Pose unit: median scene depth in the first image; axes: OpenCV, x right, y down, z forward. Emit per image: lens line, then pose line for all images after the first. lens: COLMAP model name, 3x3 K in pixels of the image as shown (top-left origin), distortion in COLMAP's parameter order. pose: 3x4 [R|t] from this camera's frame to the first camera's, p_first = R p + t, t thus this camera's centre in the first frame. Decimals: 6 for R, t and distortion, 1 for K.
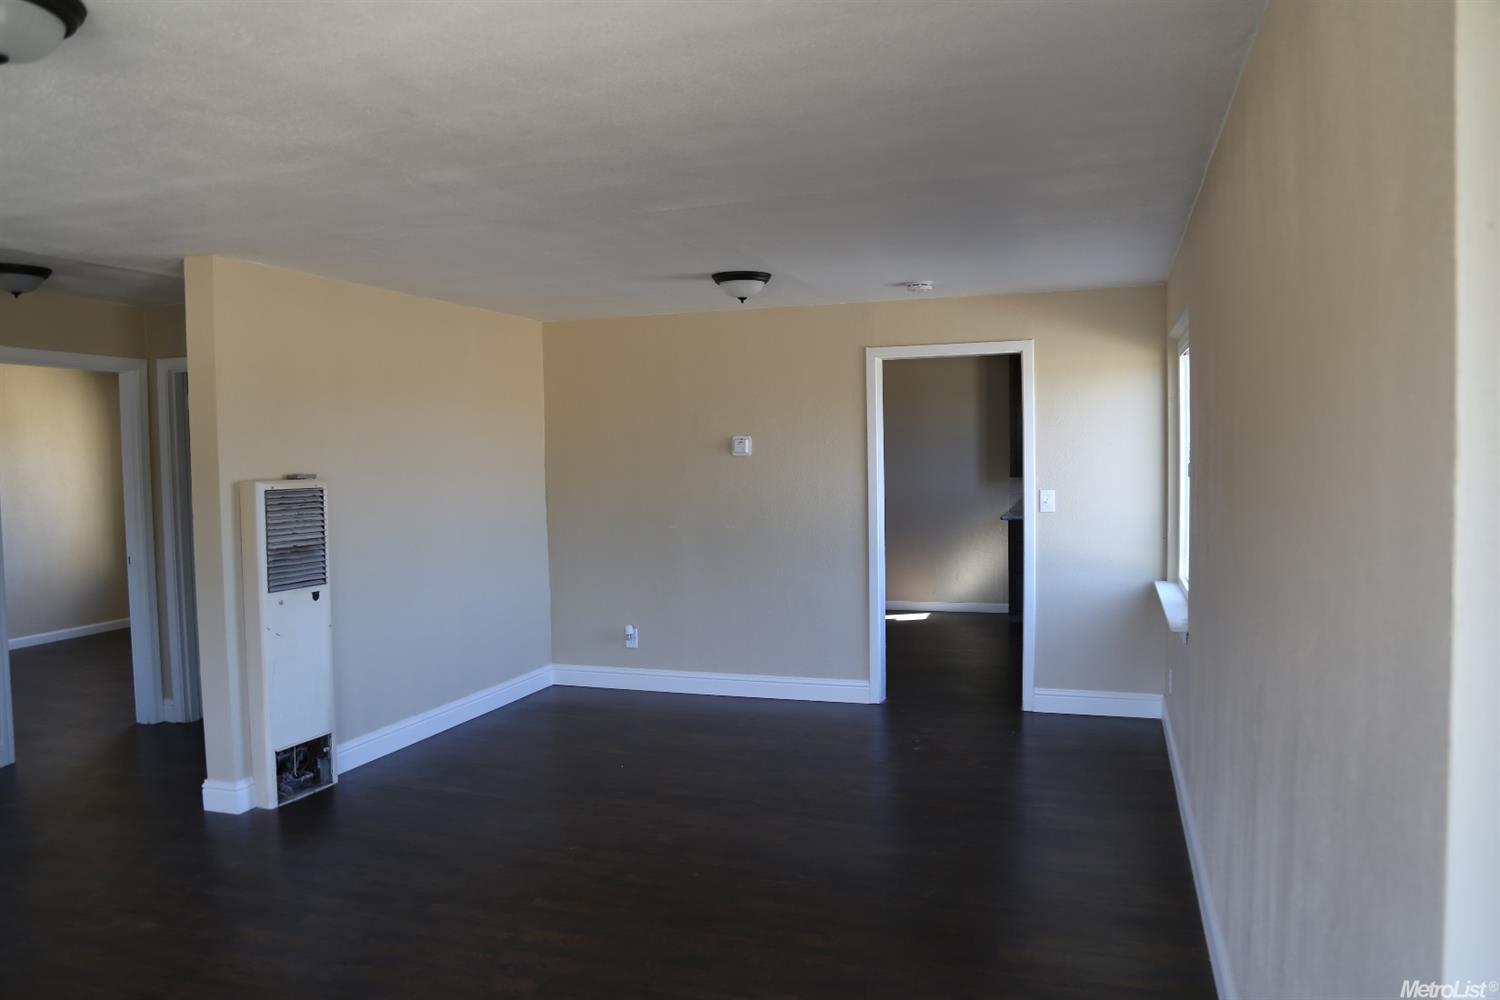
lens RADIAL K [[1076.1, 0, 727.6], [0, 1076.1, 536.3], [0, 0, 1]] dist [-0.032295, 0.030654]
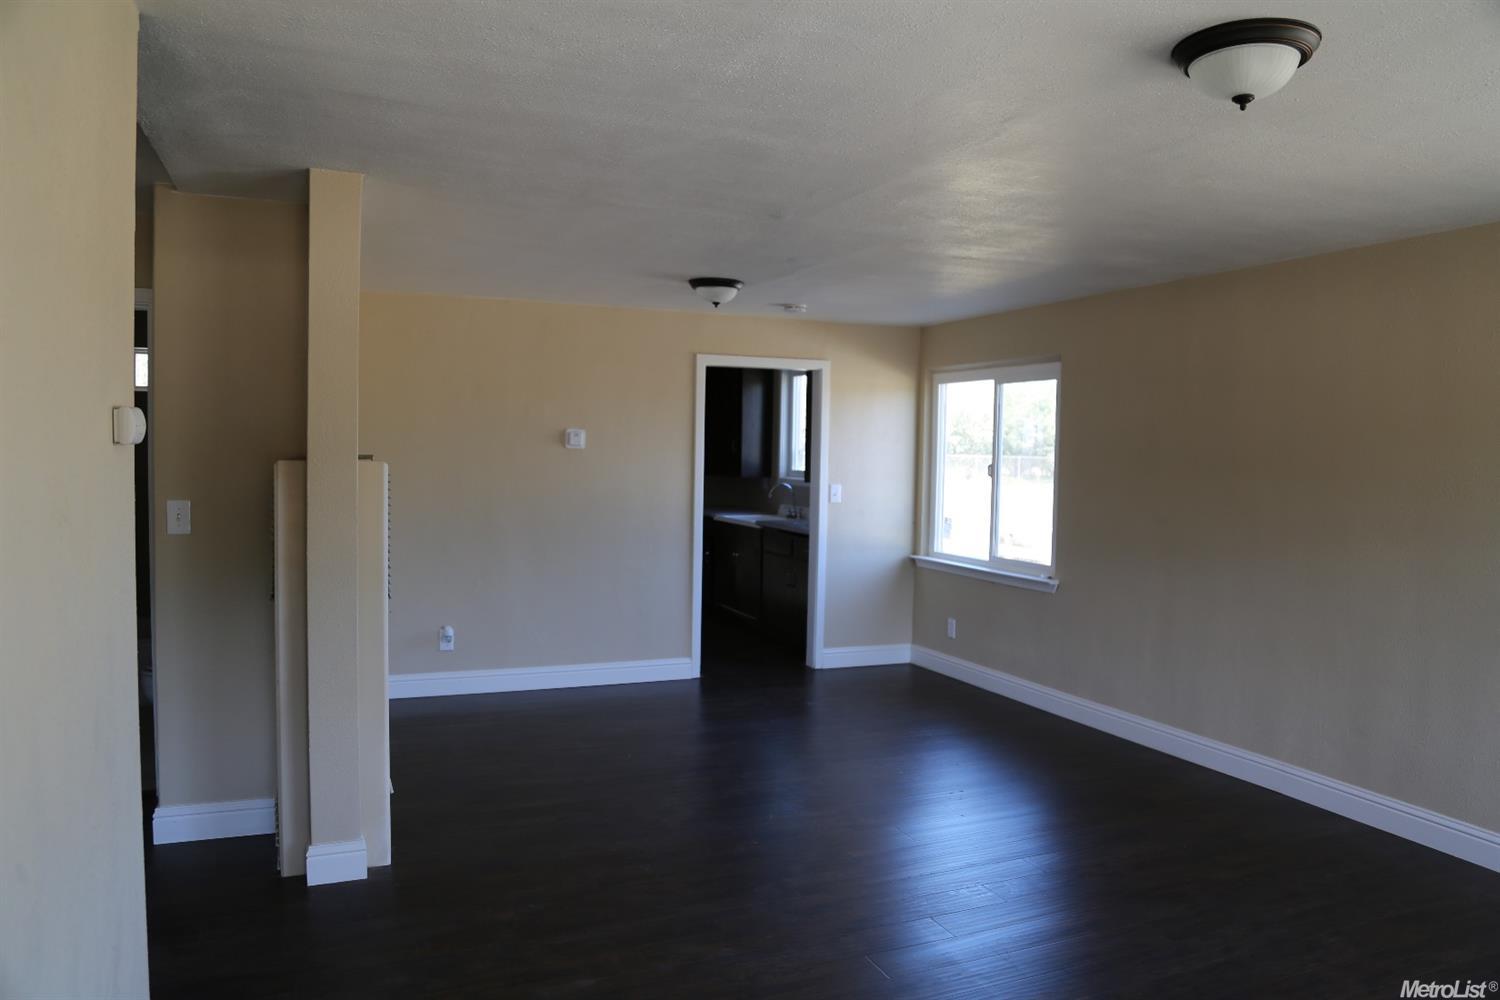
lens RADIAL K [[1076.1, 0, 728.5], [0, 1076.1, 530.7], [0, 0, 1]] dist [-0.032295, 0.030654]
pose [[0.758562, -0.021404, 0.651249, -0.586410], [0.020042, 0.999754, 0.009513, -0.004843], [-0.651292, 0.005836, 0.758805, 0.153210]]
